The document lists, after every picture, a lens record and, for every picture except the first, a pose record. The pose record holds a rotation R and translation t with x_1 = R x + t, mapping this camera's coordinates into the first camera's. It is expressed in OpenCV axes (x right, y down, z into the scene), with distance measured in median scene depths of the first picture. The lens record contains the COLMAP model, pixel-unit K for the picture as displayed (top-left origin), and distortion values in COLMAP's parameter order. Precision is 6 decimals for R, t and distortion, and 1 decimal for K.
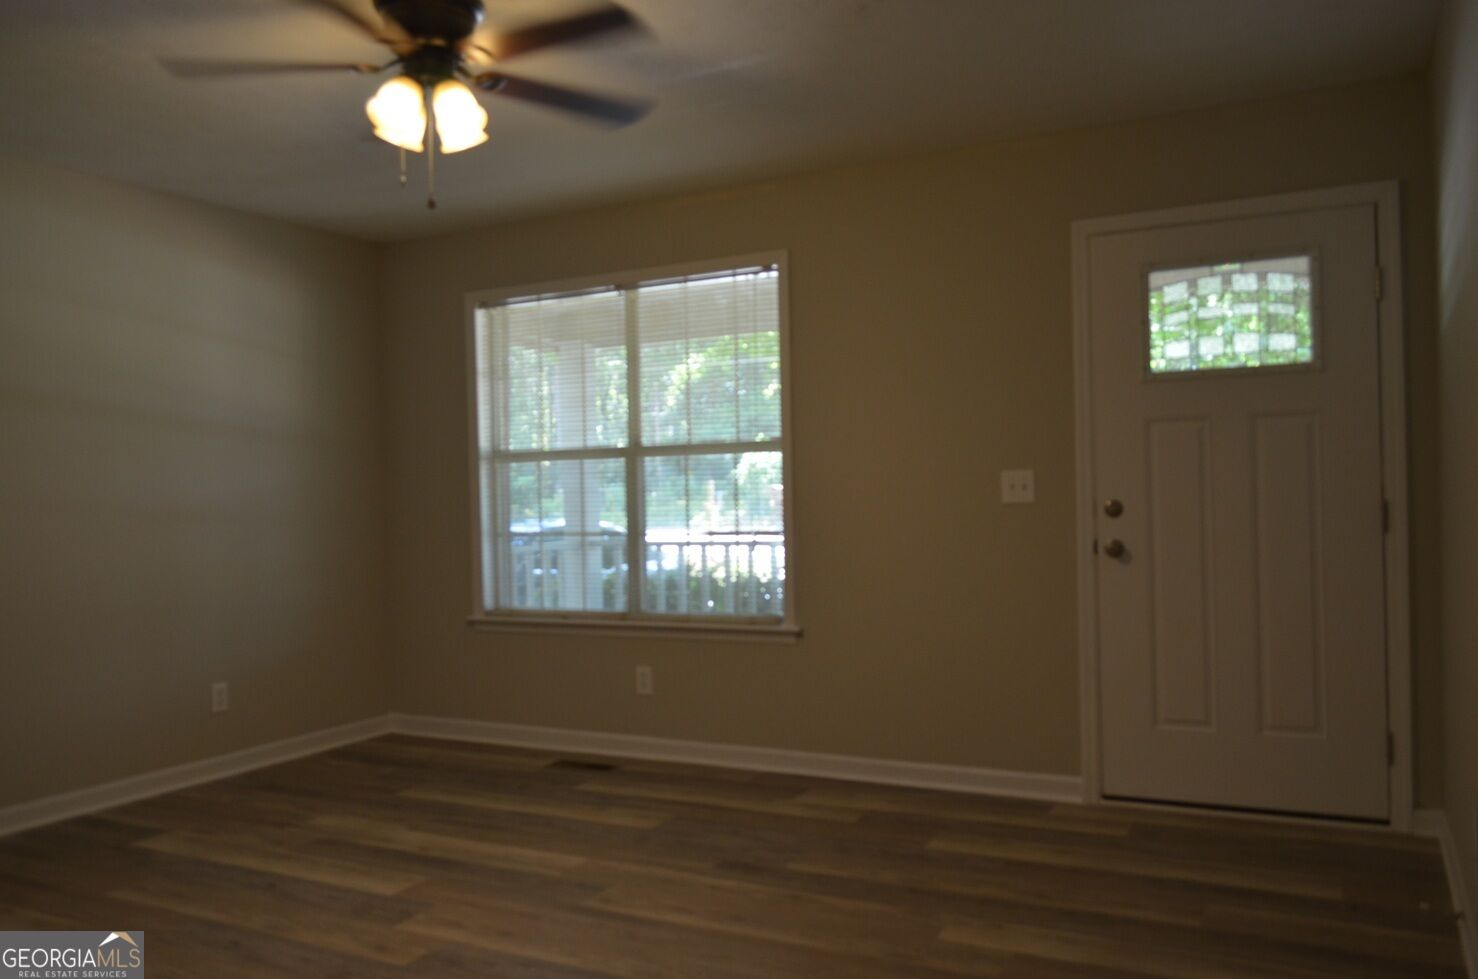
lens RADIAL K [[1167.3, 0, 739.0], [0, 1167.3, 489.5], [0, 0, 1]] dist [-0.007211, 0.002448]
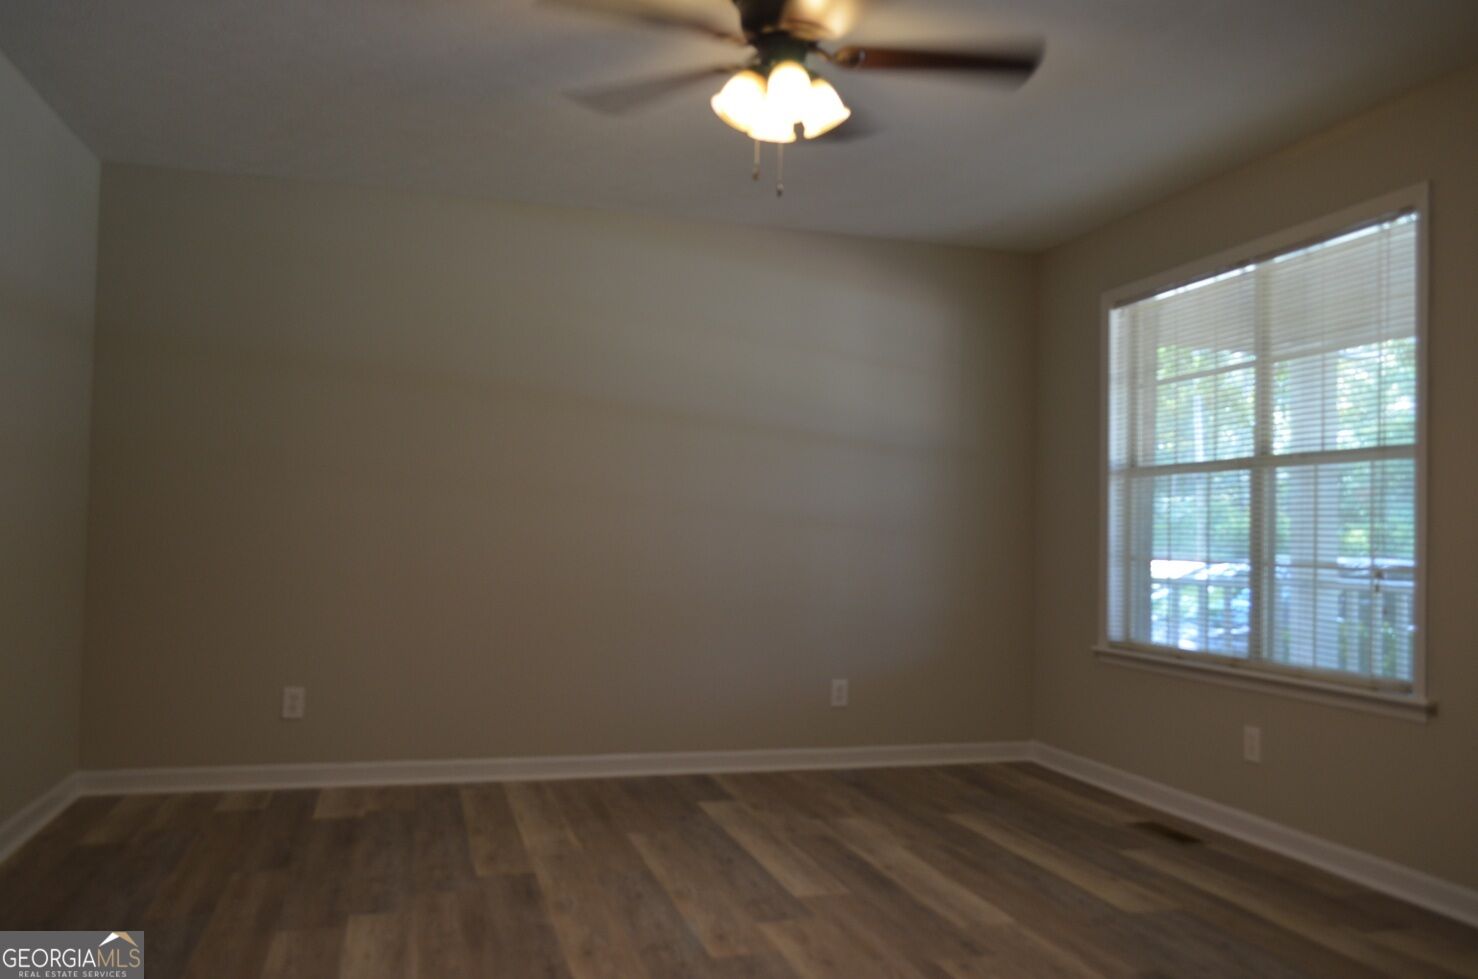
lens RADIAL K [[1167.3, 0, 739.0], [0, 1167.3, 489.5], [0, 0, 1]] dist [-0.007211, 0.002448]
pose [[0.689599, 0.008761, -0.724138, 0.271269], [-0.035838, 0.999115, -0.022041, 0.019230], [0.723304, 0.041151, 0.689303, 0.192941]]
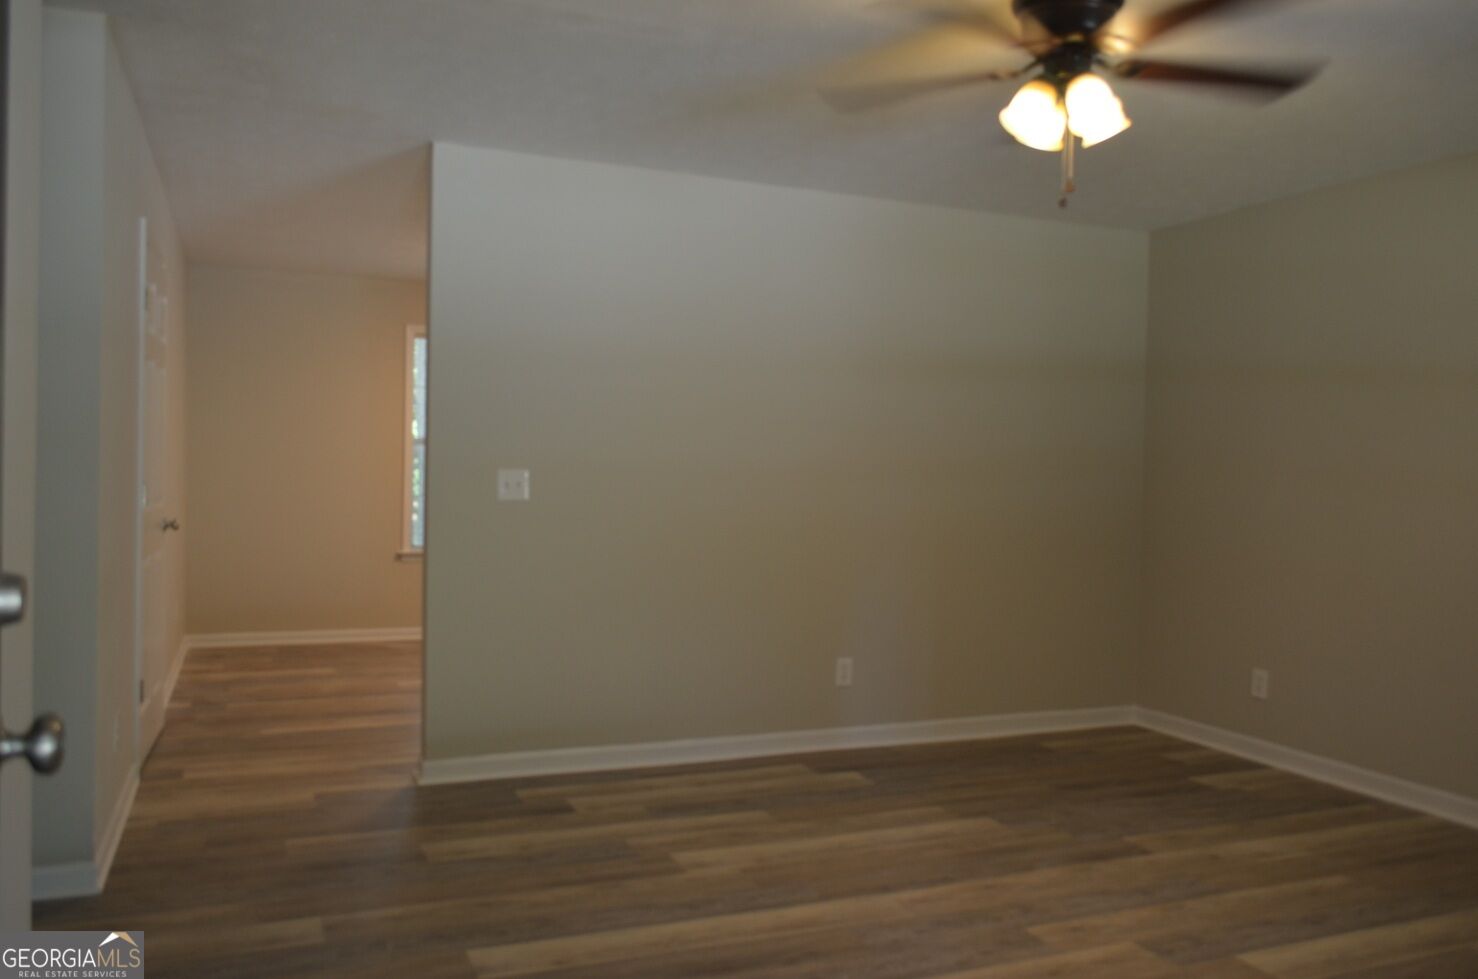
lens RADIAL K [[1167.3, 0, 739.0], [0, 1167.3, 489.5], [0, 0, 1]] dist [-0.007211, 0.002448]
pose [[-0.631084, 0.019133, -0.775478, 0.431534], [-0.013796, 0.999261, 0.035882, -0.019473], [0.775592, 0.033343, -0.630354, 0.893797]]
